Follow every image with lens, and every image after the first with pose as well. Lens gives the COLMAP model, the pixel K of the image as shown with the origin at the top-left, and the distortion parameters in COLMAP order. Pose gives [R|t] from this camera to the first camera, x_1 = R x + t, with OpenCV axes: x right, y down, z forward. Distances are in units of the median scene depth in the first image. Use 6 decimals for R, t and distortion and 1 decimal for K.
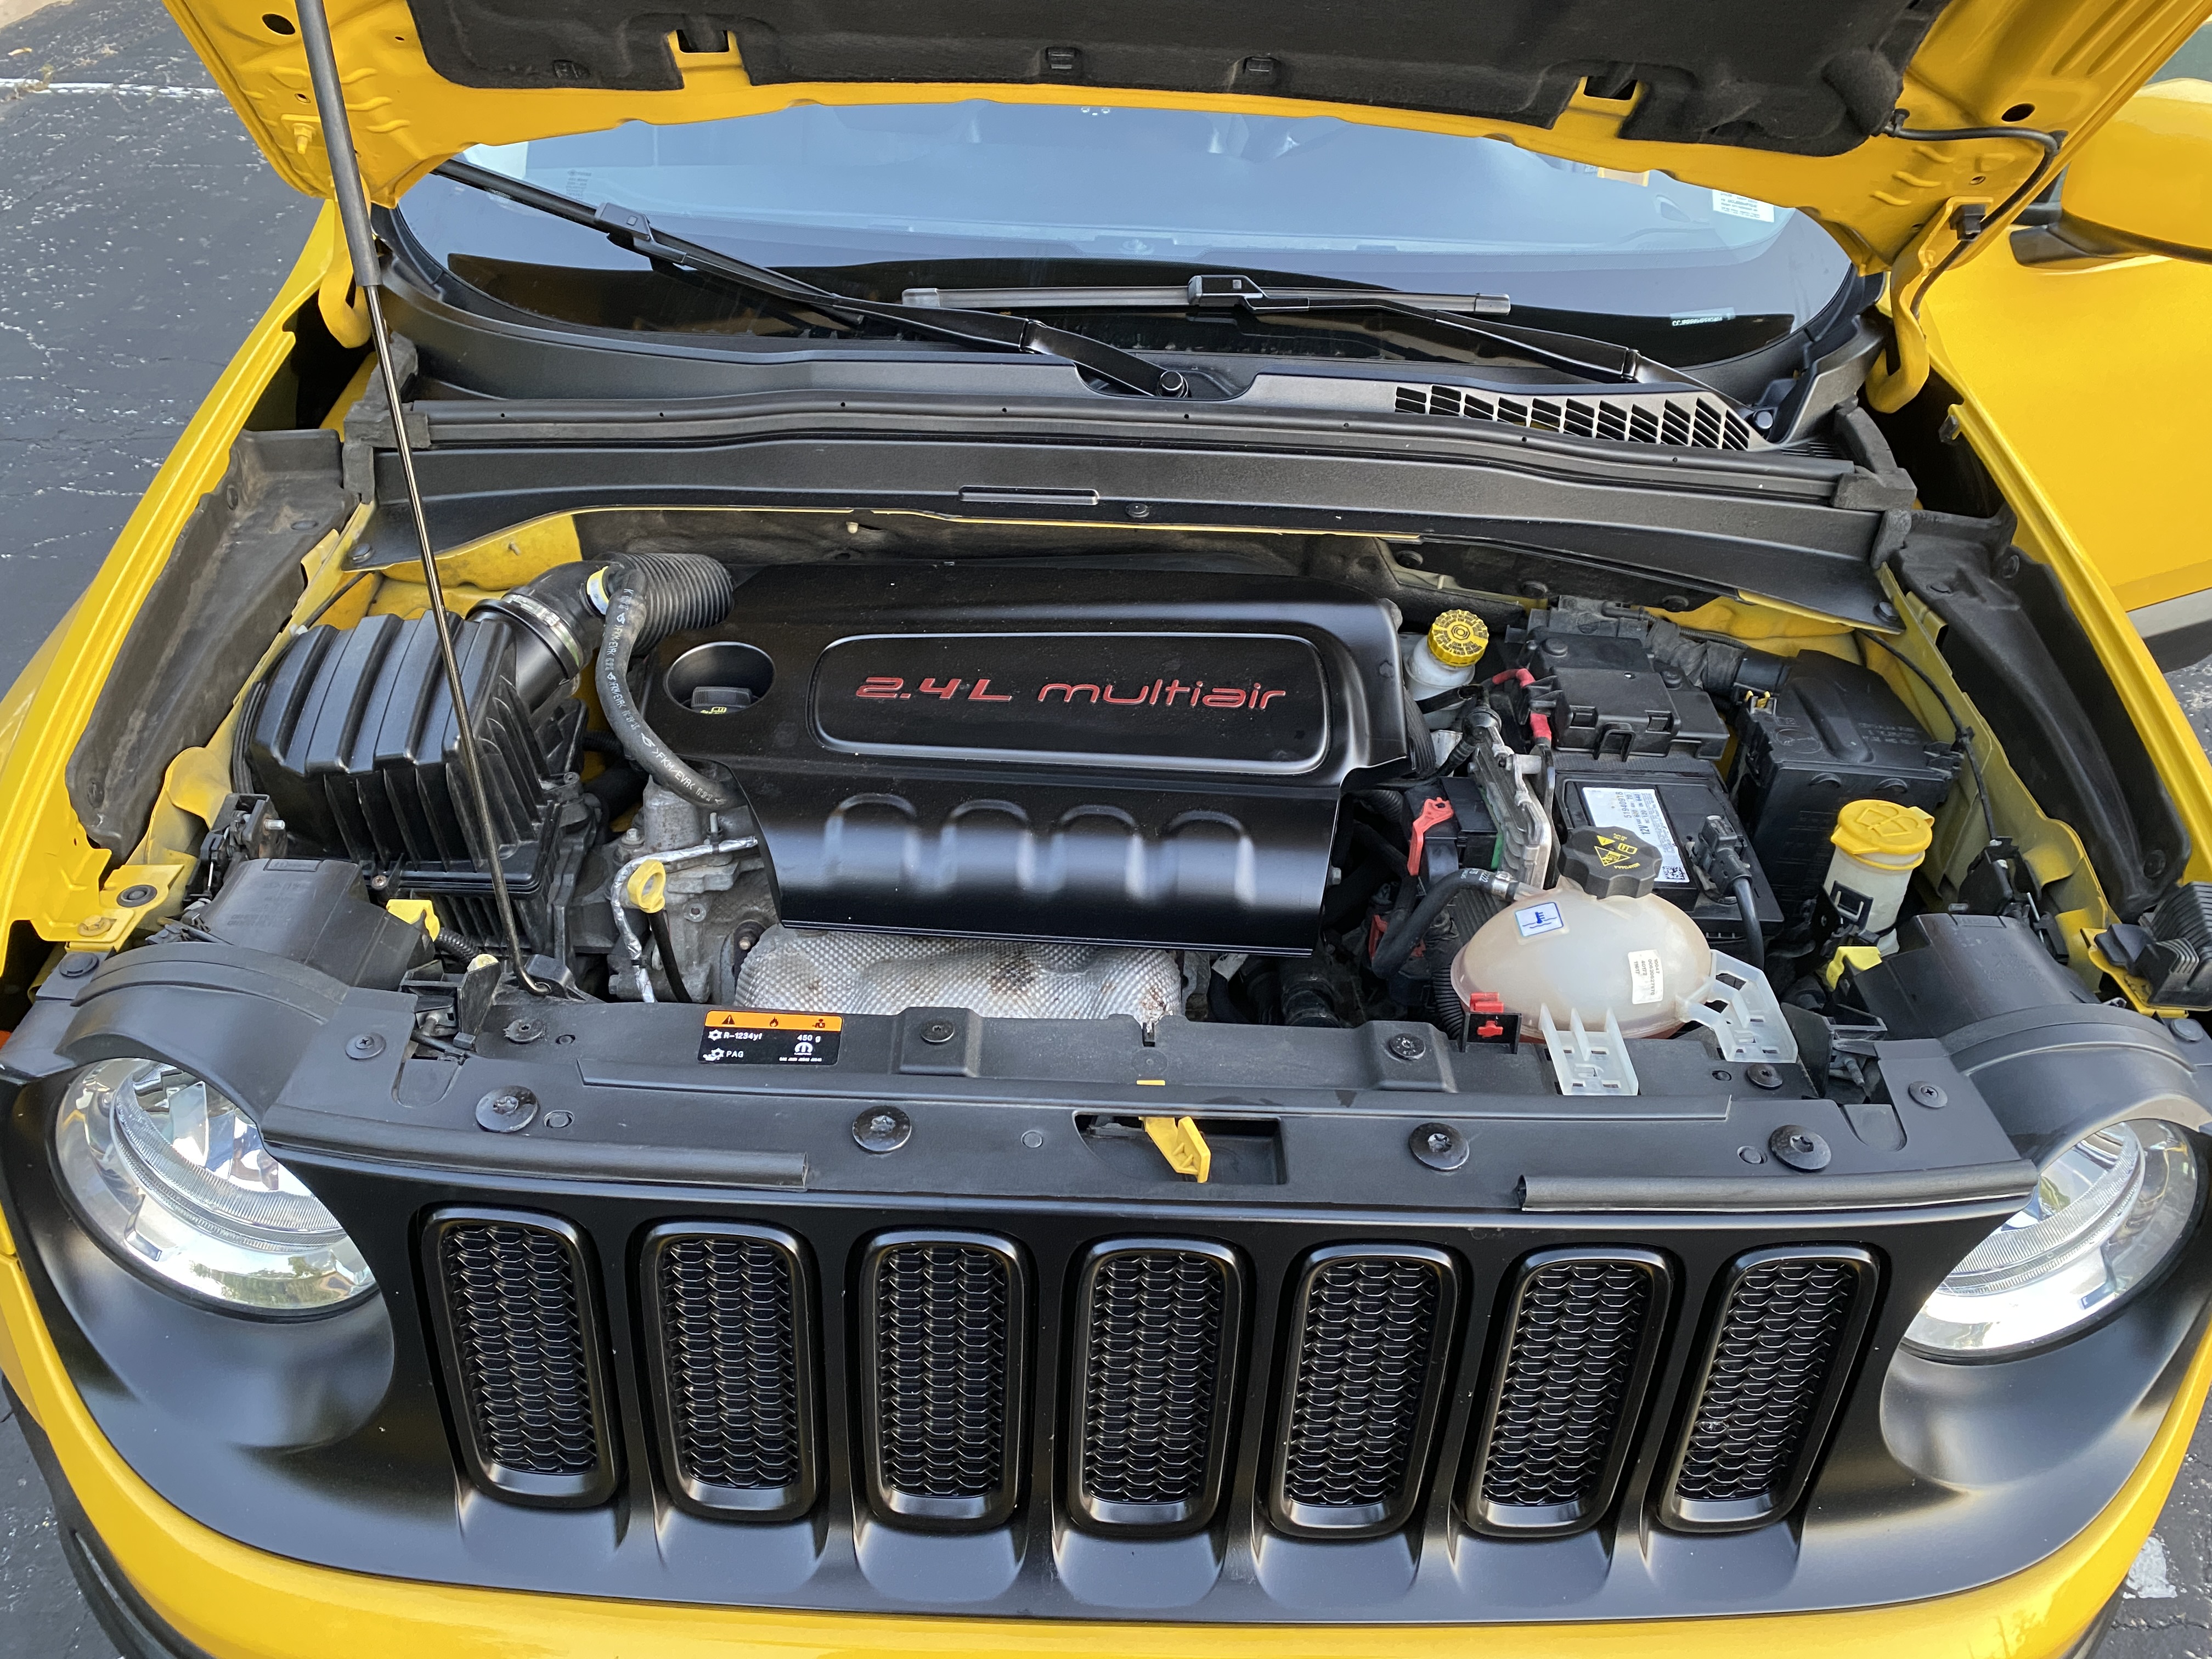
lens RADIAL K [[1682.6, 0, 1117.3], [0, 1682.6, 830.1], [0, 0, 1]] dist [0.030681, -0.028390]
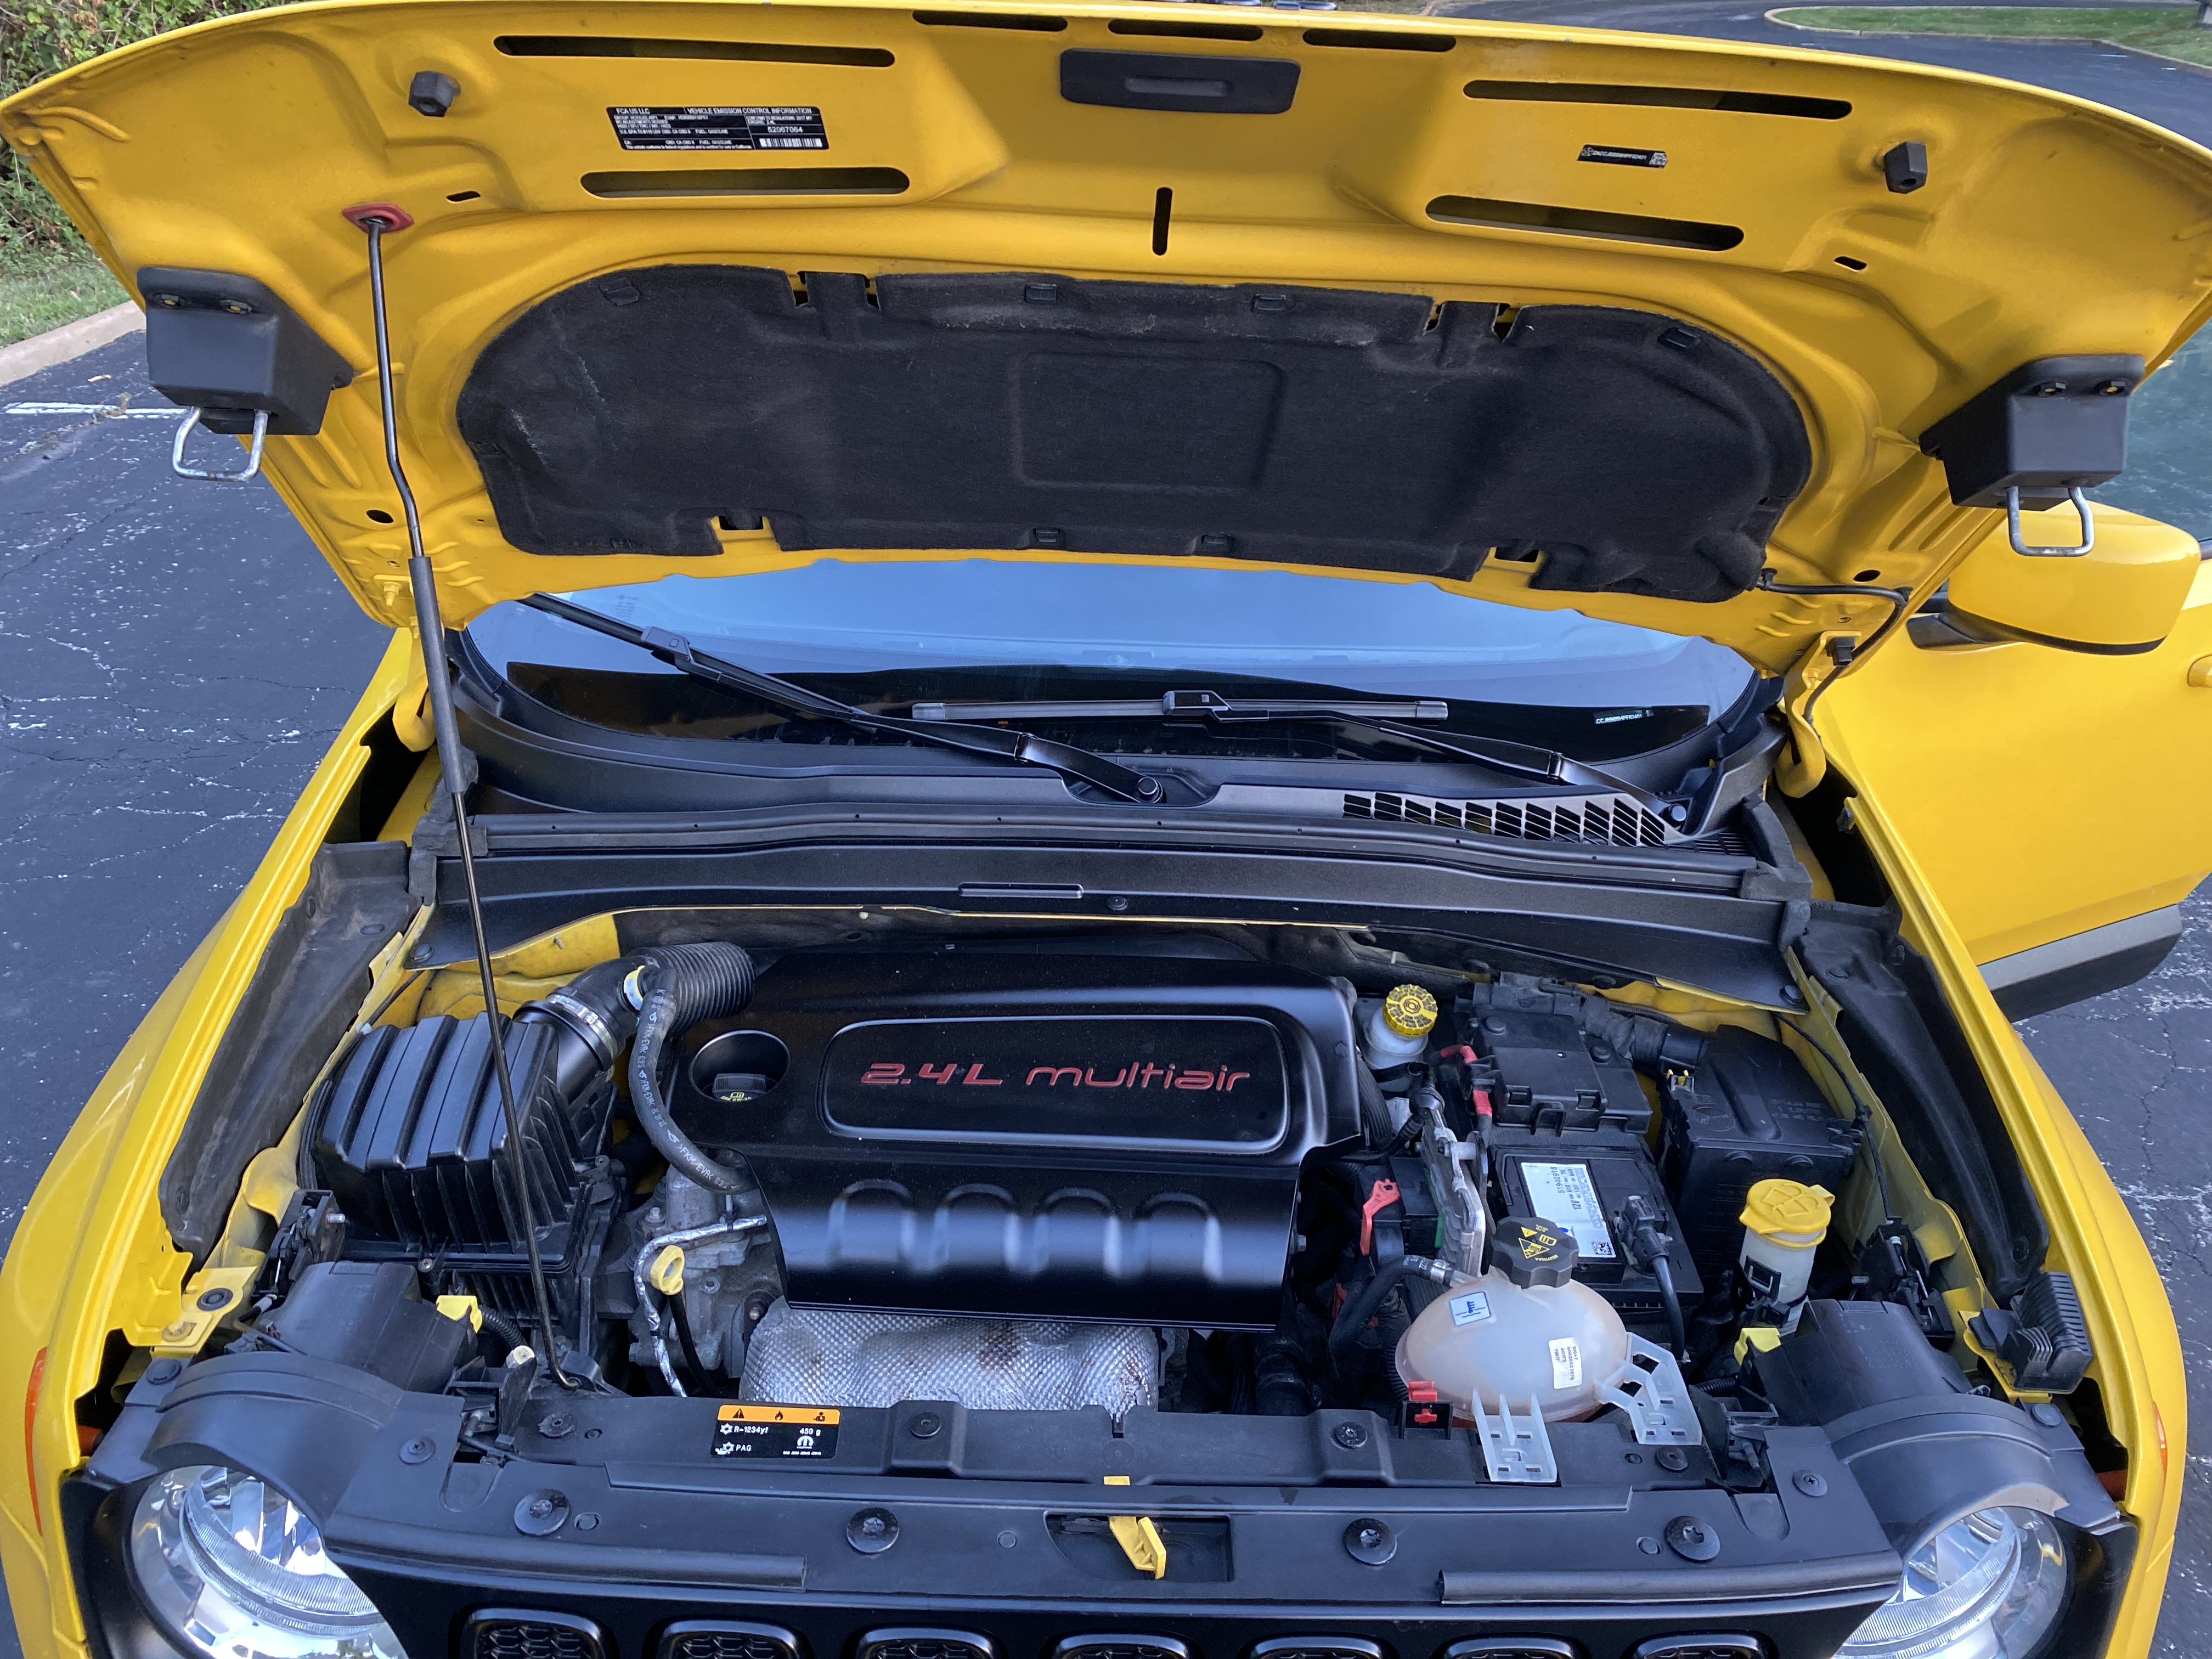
lens RADIAL K [[1692.9, 0, 1132.7], [0, 1692.9, 839.4], [0, 0, 1]] dist [0.028147, -0.027455]
pose [[0.999968, -0.007813, -0.001961, 0.026925], [0.007454, 0.989783, -0.142389, -0.078748], [0.003053, 0.142370, 0.989809, -0.127885]]
